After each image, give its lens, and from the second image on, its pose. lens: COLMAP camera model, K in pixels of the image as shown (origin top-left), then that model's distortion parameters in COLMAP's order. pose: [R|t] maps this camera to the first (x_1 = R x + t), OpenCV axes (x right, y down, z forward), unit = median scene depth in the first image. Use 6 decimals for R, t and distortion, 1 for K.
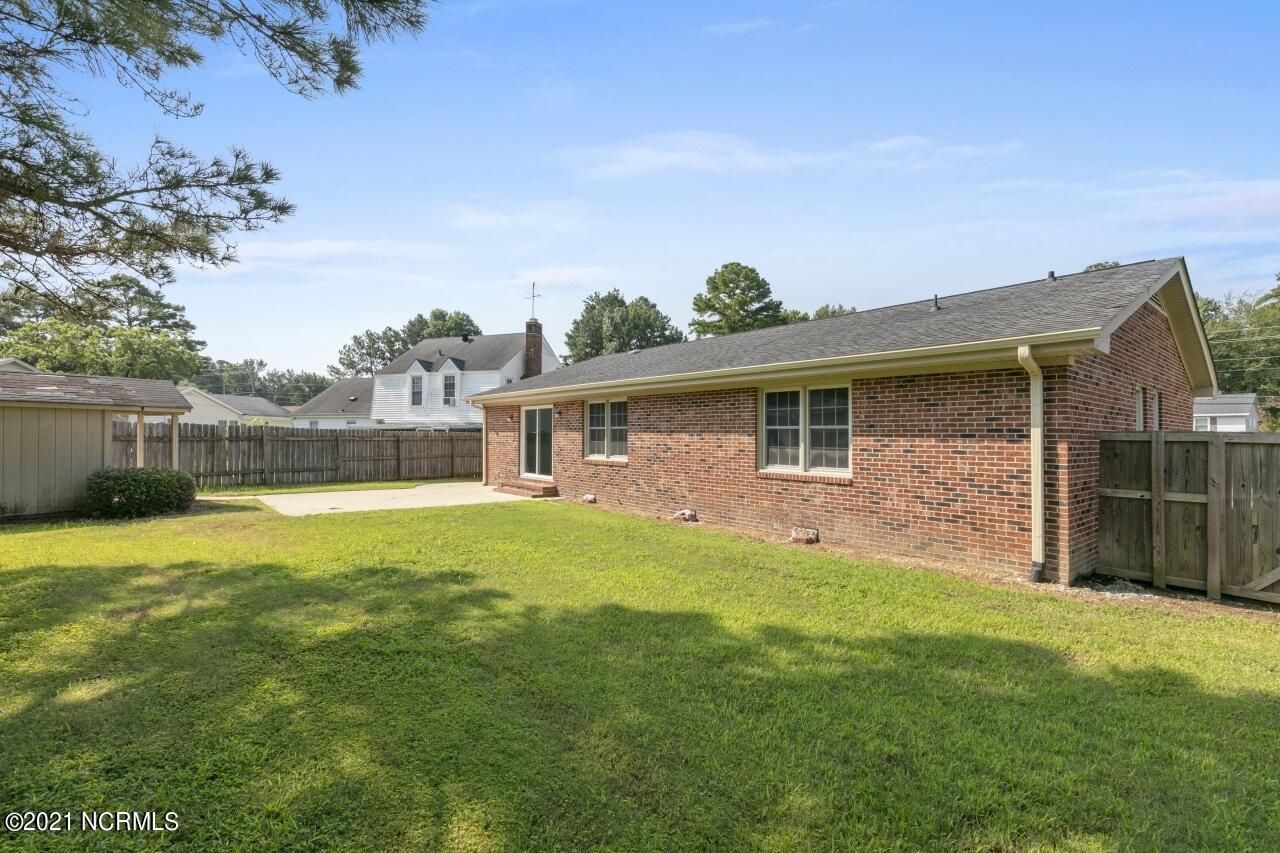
lens RADIAL K [[550.6, 0, 641.1], [0, 550.6, 430.3], [0, 0, 1]] dist [0.000080, -0.000010]
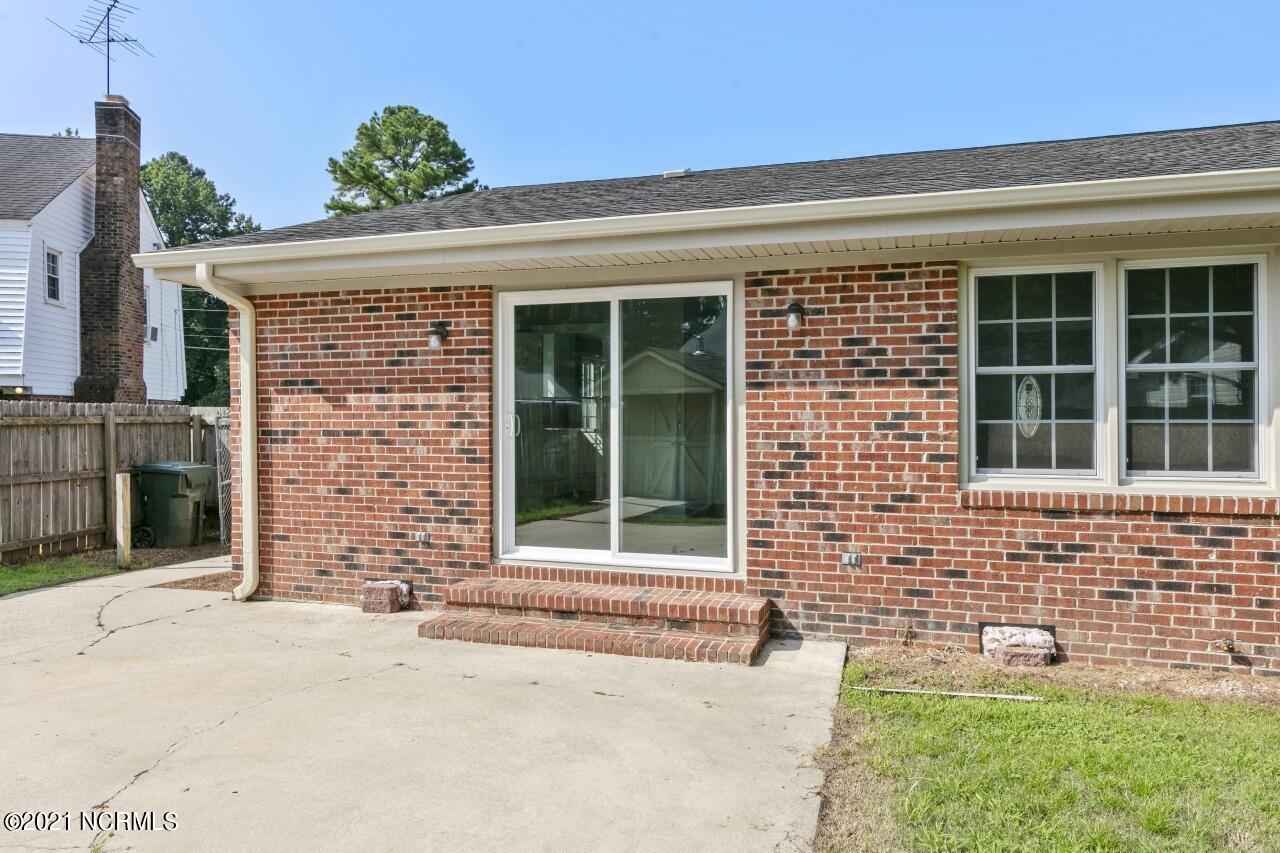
lens RADIAL K [[818.9, 0, 640.0], [0, 818.9, 426.5], [0, 0, 1]] dist [0.006197, 0.000348]
pose [[0.846753, -0.019535, 0.531628, -0.456766], [0.004352, 0.999546, 0.029798, 0.010838], [-0.531969, -0.022918, 0.846454, 0.792798]]
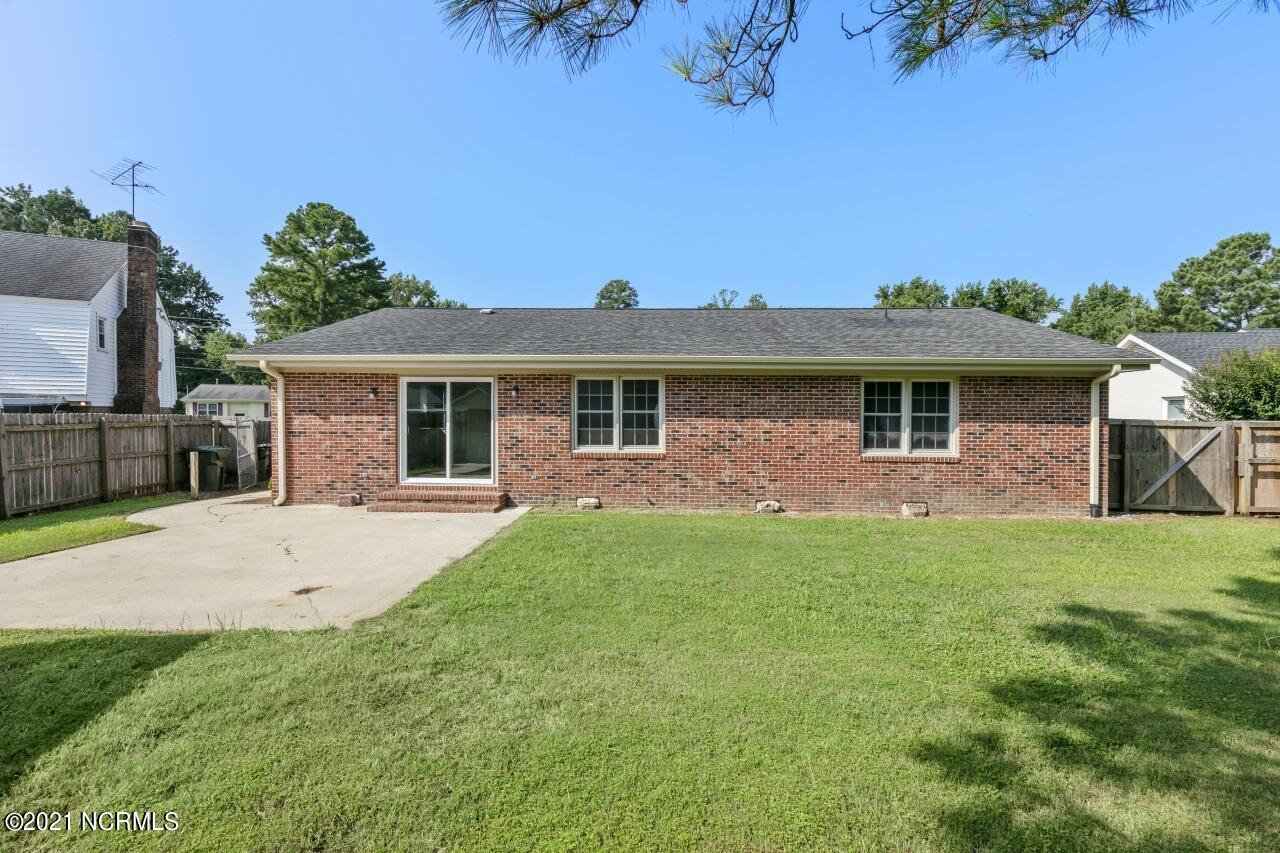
lens RADIAL K [[540.0, 0, 640.0], [0, 540.0, 426.5], [0, 0, 1]] dist [0.000471, -0.000132]
pose [[0.680917, -0.023781, 0.731974, -0.611226], [-0.007108, 0.999211, 0.039075, -0.013800], [-0.732326, -0.031809, 0.680211, 0.447172]]
